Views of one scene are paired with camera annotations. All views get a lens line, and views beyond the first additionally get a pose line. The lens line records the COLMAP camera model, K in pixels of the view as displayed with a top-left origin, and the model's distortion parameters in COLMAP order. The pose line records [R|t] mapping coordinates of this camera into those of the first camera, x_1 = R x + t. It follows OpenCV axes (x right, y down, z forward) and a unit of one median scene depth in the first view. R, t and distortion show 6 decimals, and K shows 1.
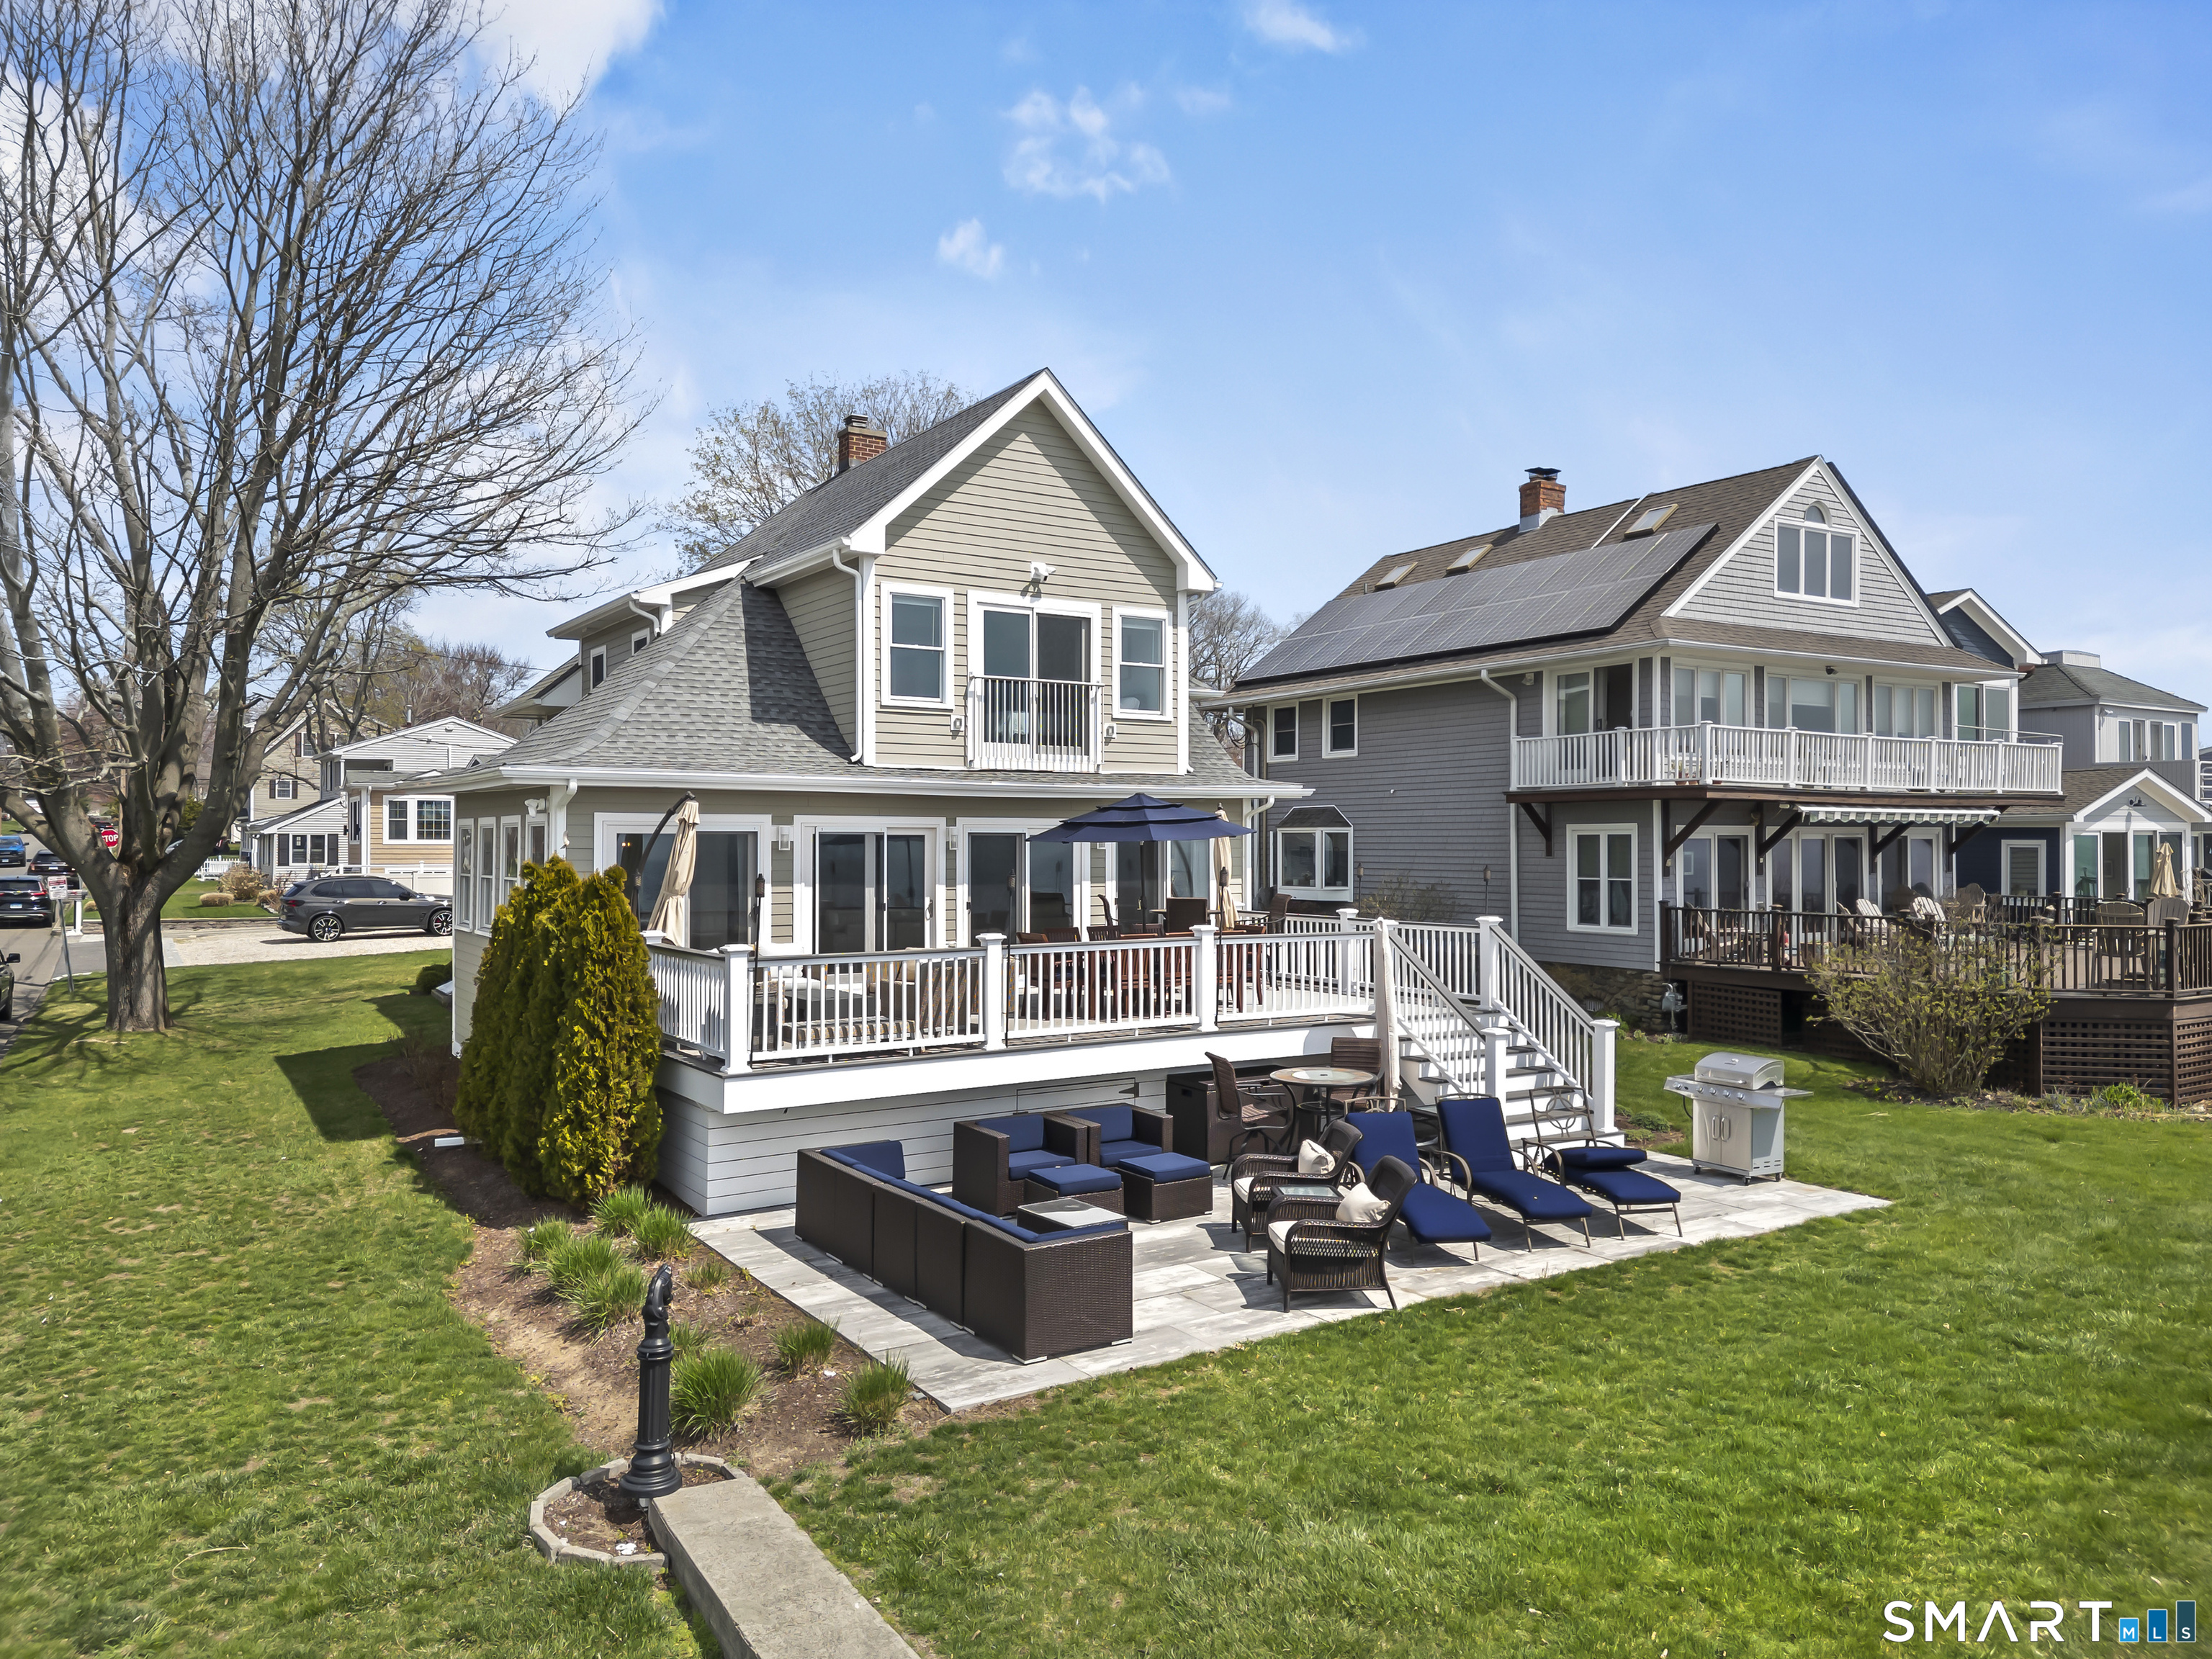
lens RADIAL K [[1561.0, 0, 1113.4], [0, 1561.0, 821.5], [0, 0, 1]] dist [0.072896, -0.072082]
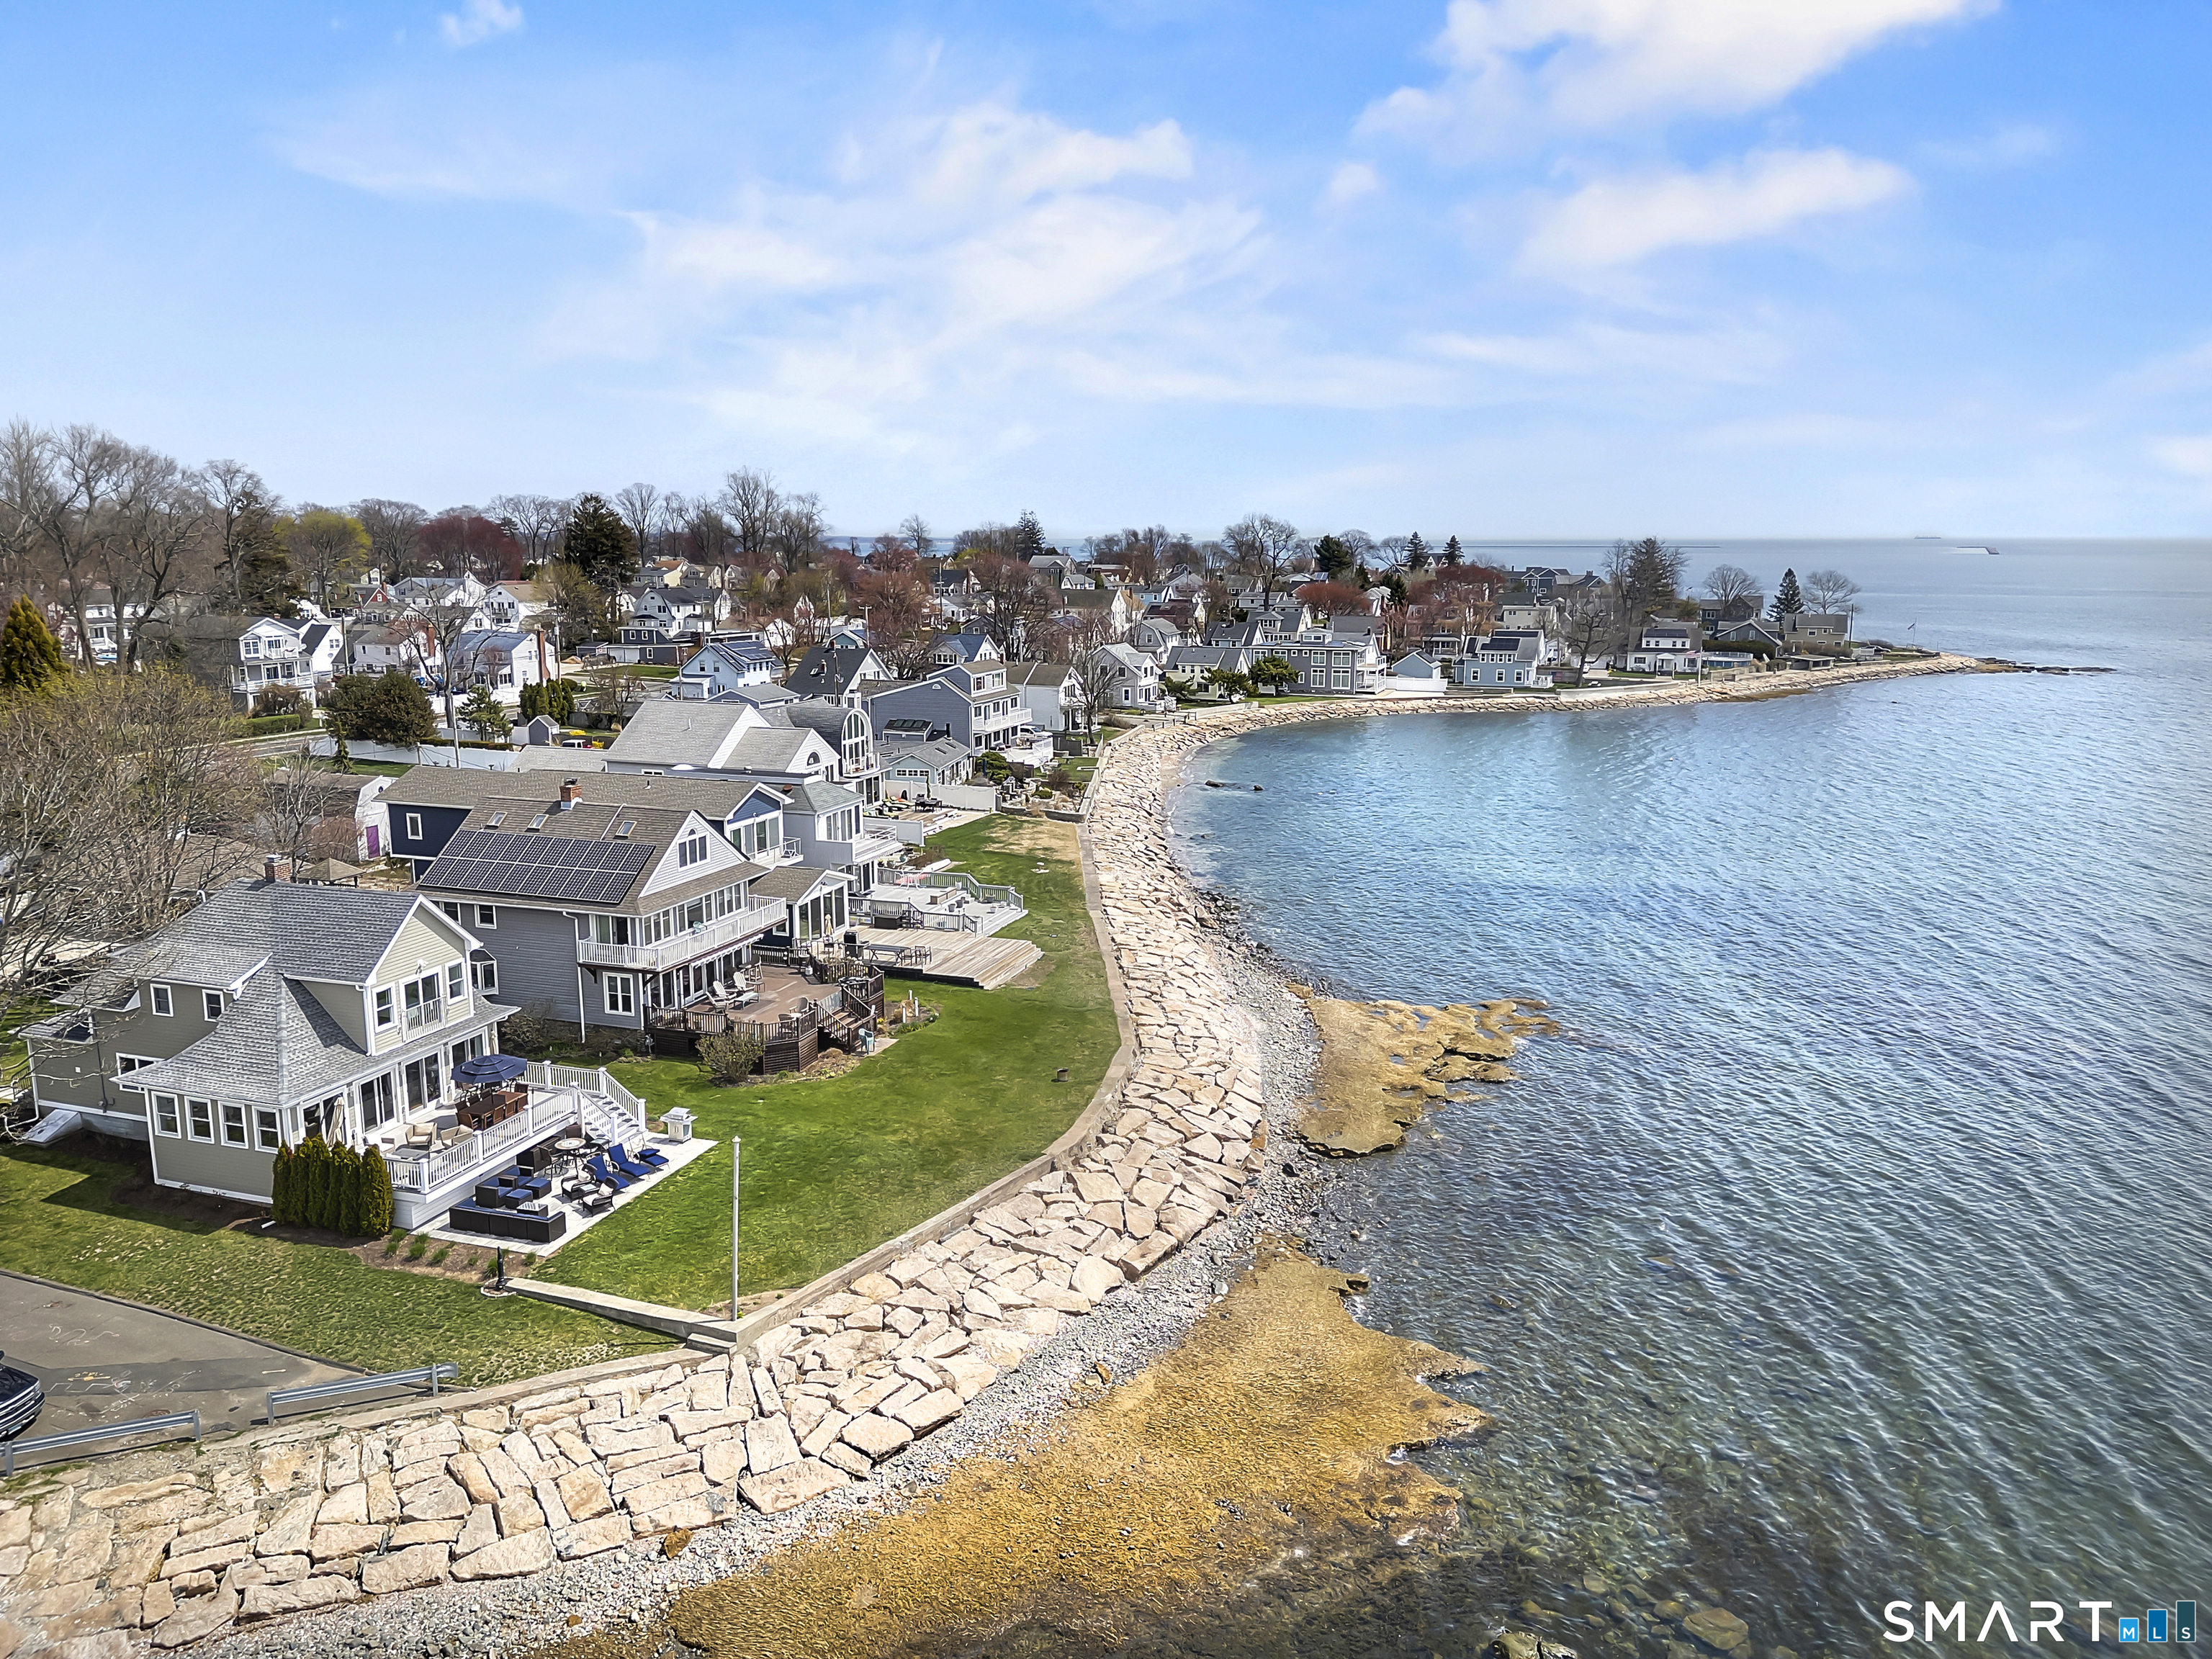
lens RADIAL K [[1561.0, 0, 1113.4], [0, 1561.0, 821.5], [0, 0, 1]] dist [0.072896, -0.072082]
pose [[0.781097, -0.110052, 0.614635, -0.771372], [-0.007067, 0.982724, 0.184940, -0.925109], [-0.624370, -0.148800, 0.766825, -1.818085]]
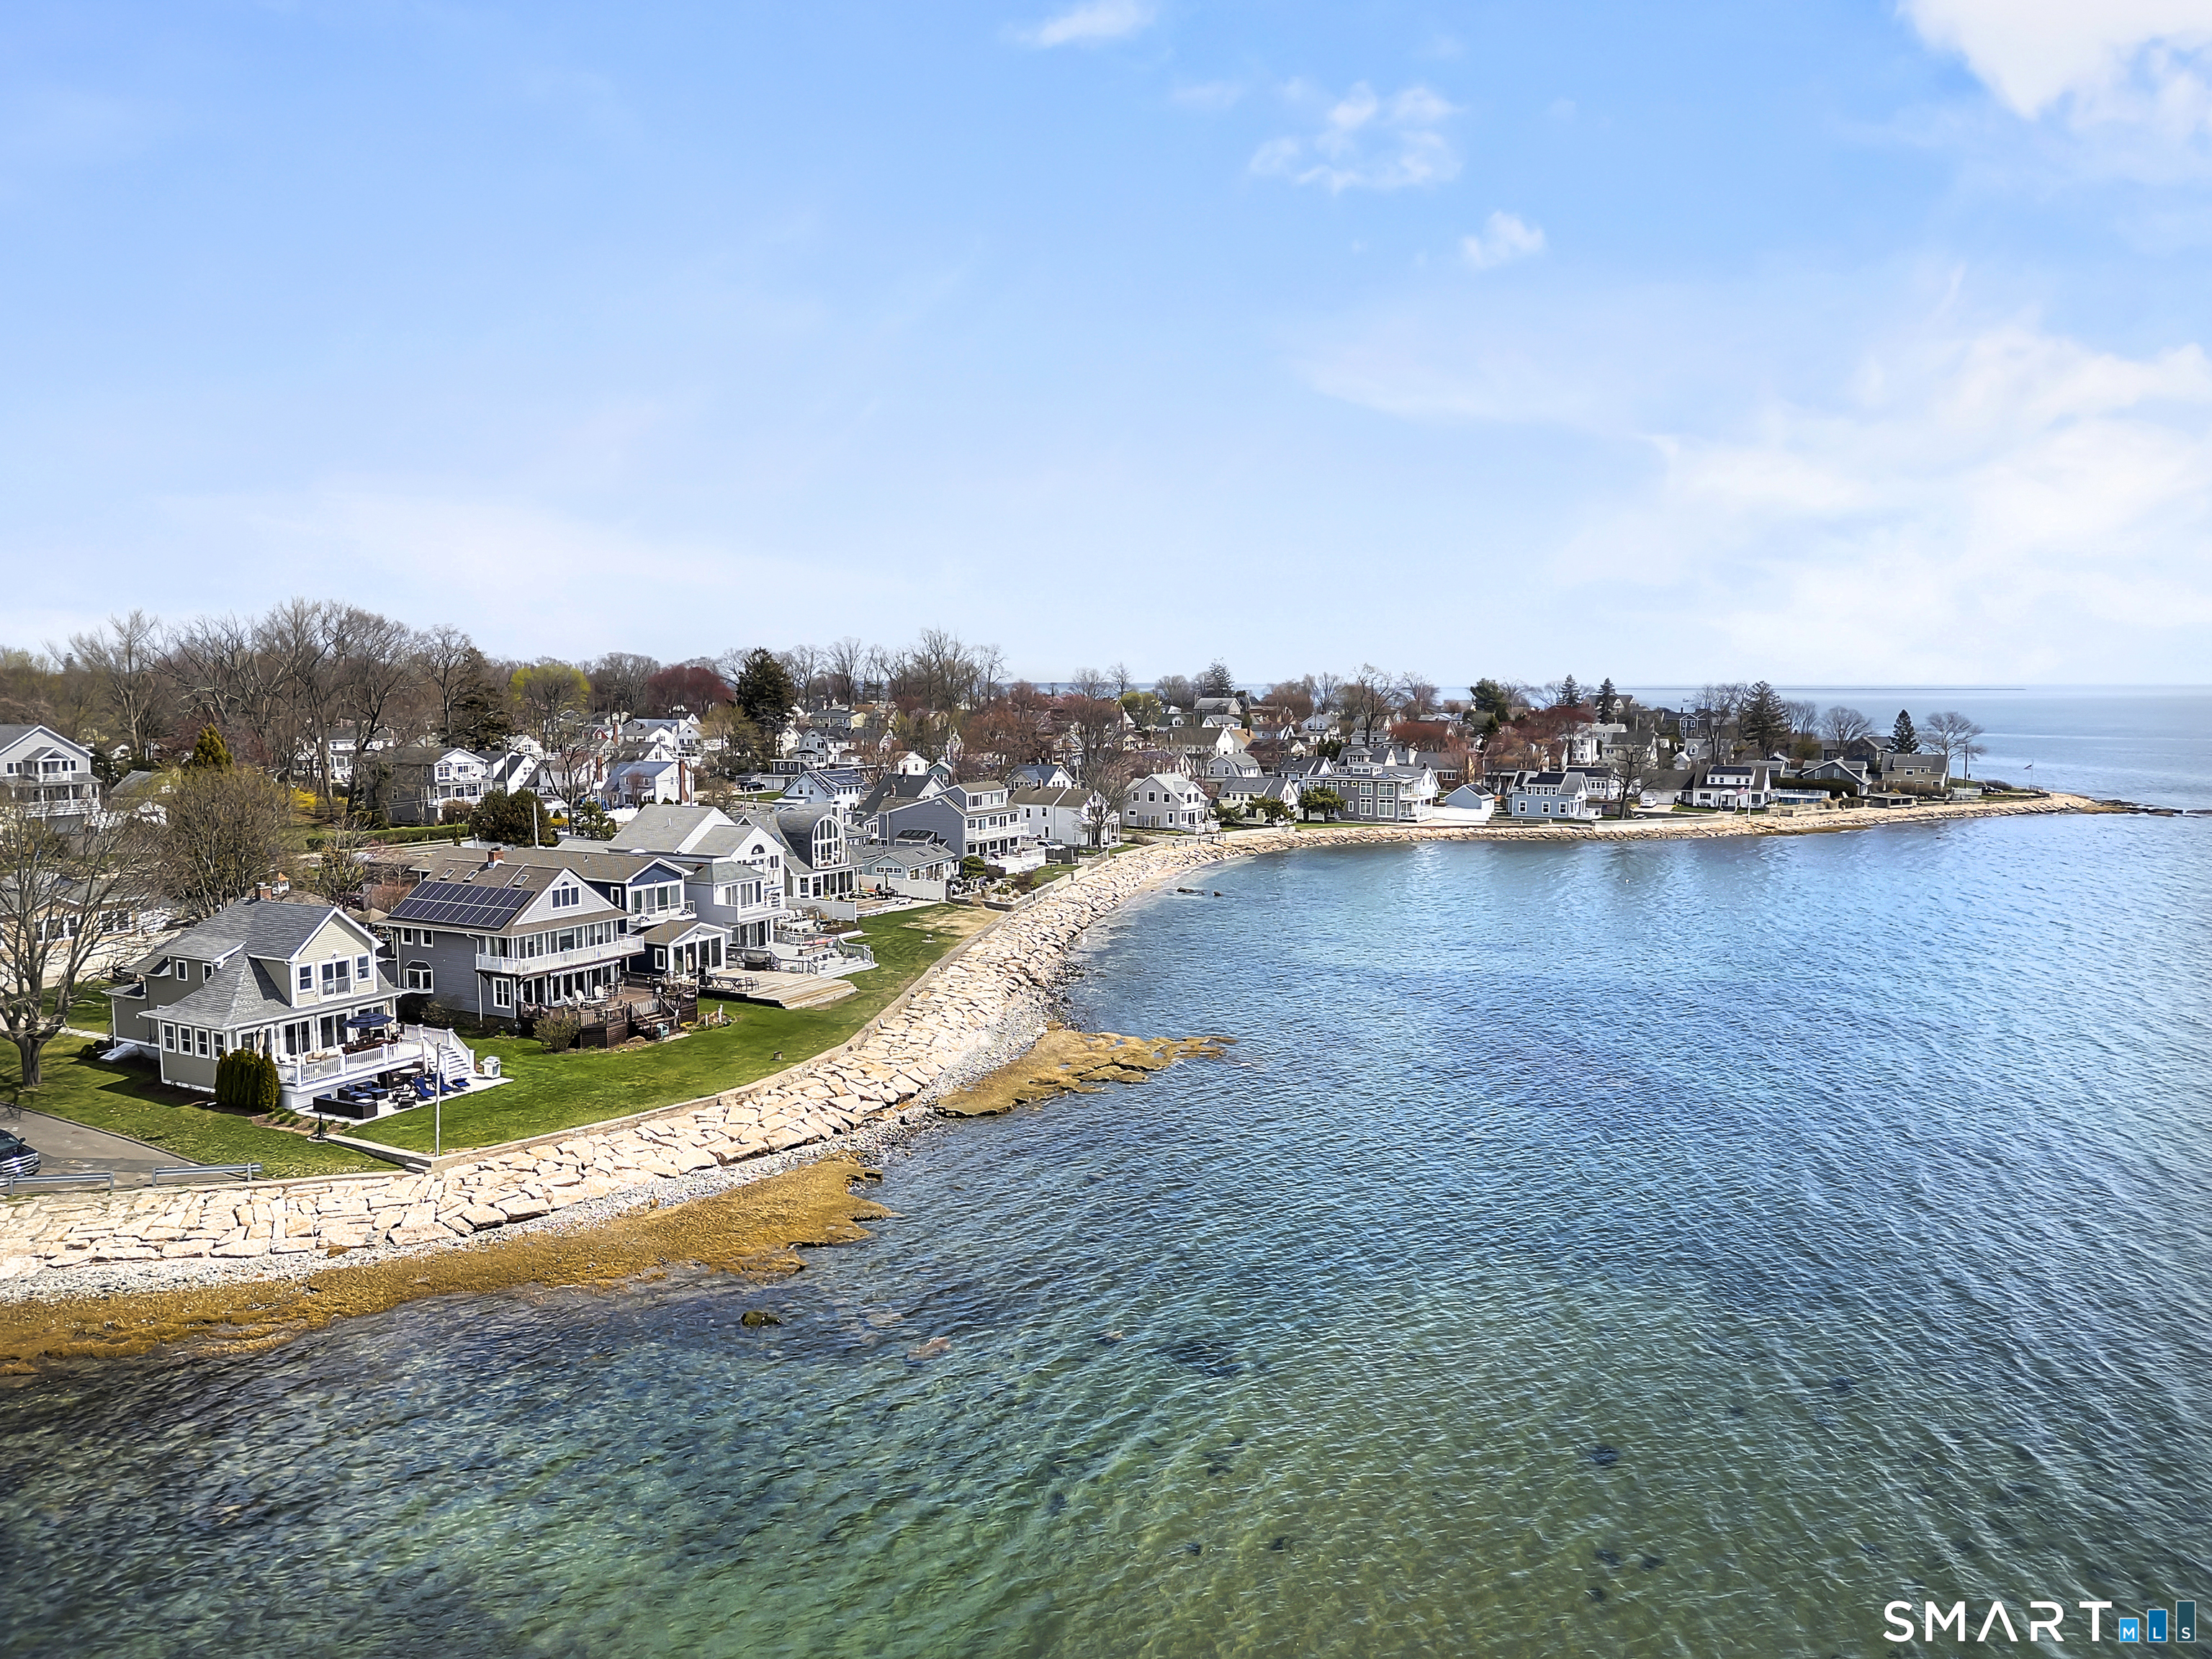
lens RADIAL K [[1561.0, 0, 1113.4], [0, 1561.0, 821.5], [0, 0, 1]] dist [0.072896, -0.072082]
pose [[0.873656, -0.044655, 0.484491, -0.267502], [-0.002487, 0.995356, 0.096226, -0.933274], [-0.486538, -0.085273, 0.869488, -3.703178]]
